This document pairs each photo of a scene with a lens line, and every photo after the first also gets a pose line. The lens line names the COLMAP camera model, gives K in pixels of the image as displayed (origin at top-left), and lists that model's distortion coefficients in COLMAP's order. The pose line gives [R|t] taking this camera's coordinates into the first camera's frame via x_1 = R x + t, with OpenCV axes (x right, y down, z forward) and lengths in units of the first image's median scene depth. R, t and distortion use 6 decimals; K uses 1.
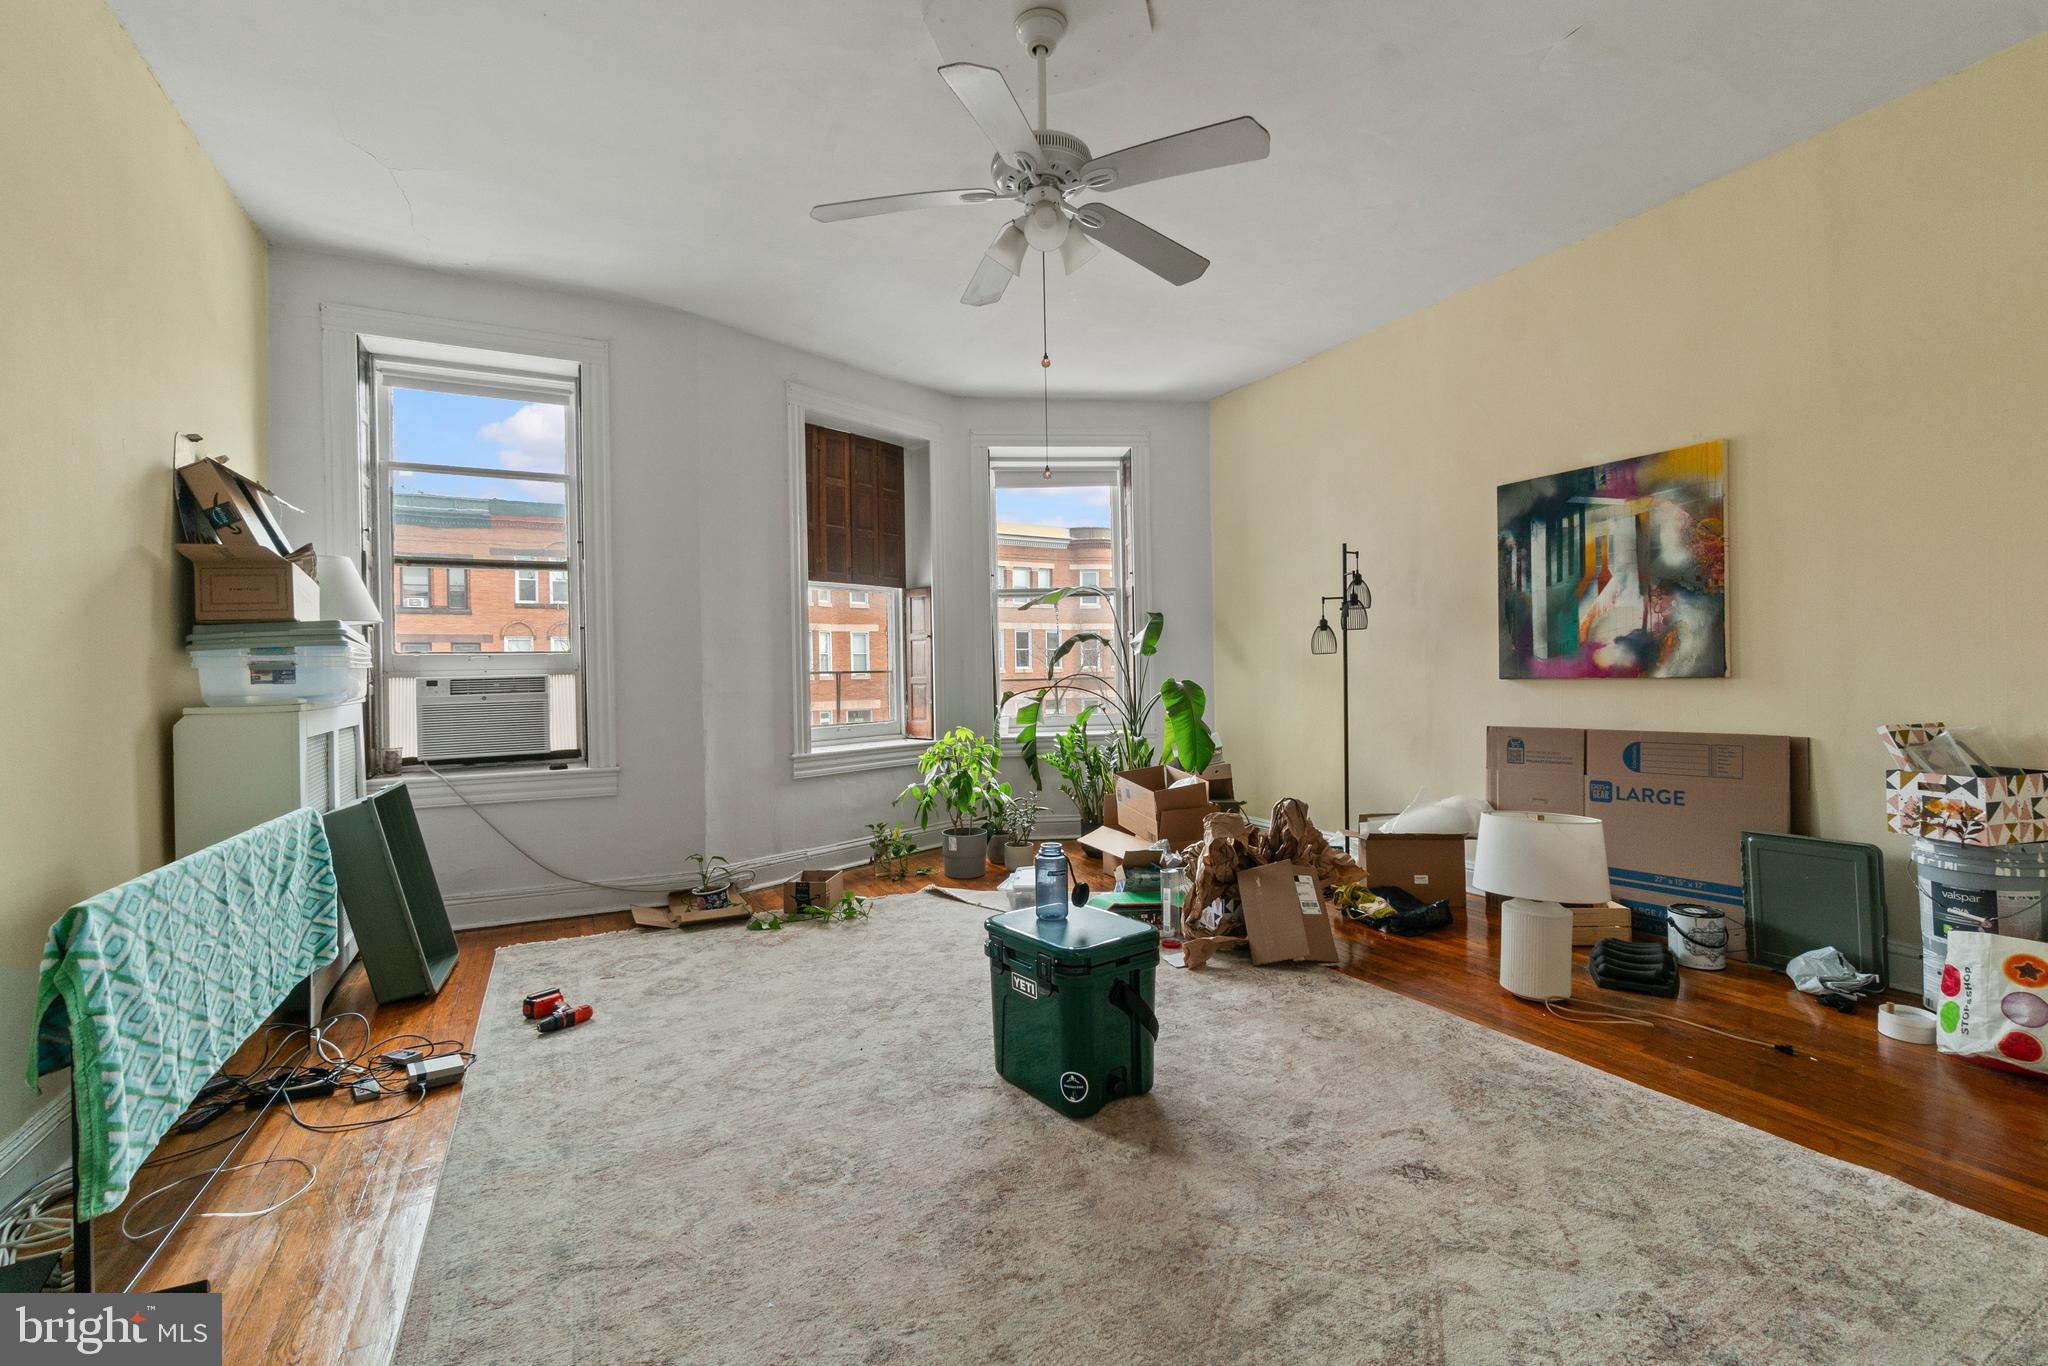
lens RADIAL K [[904.8, 0, 1024.1], [0, 904.8, 676.2], [0, 0, 1]] dist [0.013490, -0.003418]
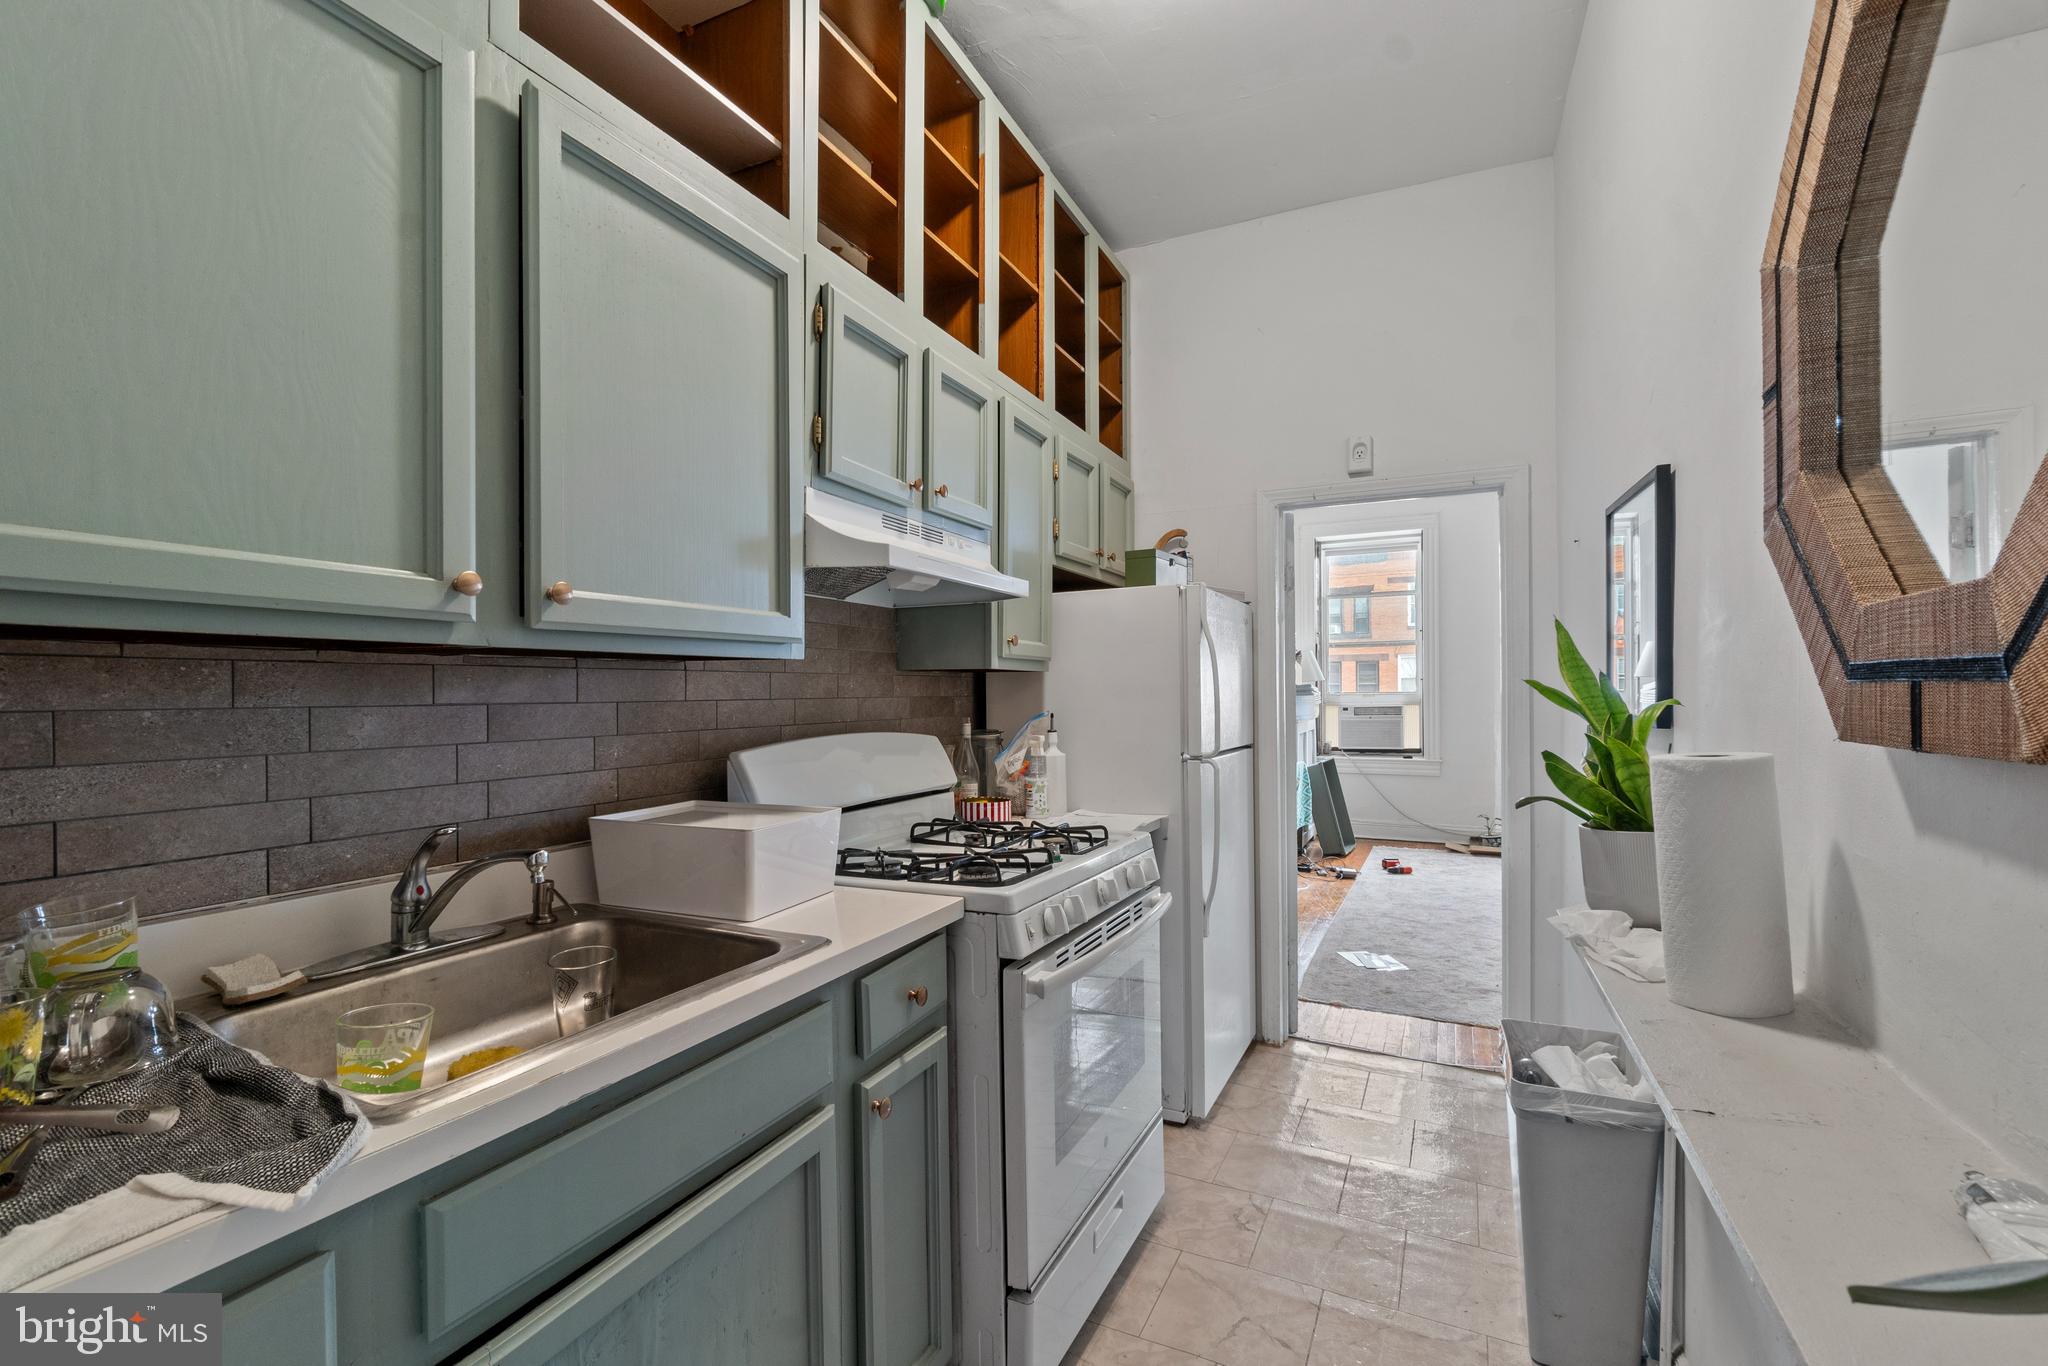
lens RADIAL K [[904.8, 0, 1021.4], [0, 904.8, 690.0], [0, 0, 1]] dist [0.013490, -0.003418]
pose [[0.608051, 0.009788, -0.793838, 0.474381], [-0.005535, 0.999952, 0.008089, -0.046602], [0.793879, -0.000525, 0.608076, -0.742151]]
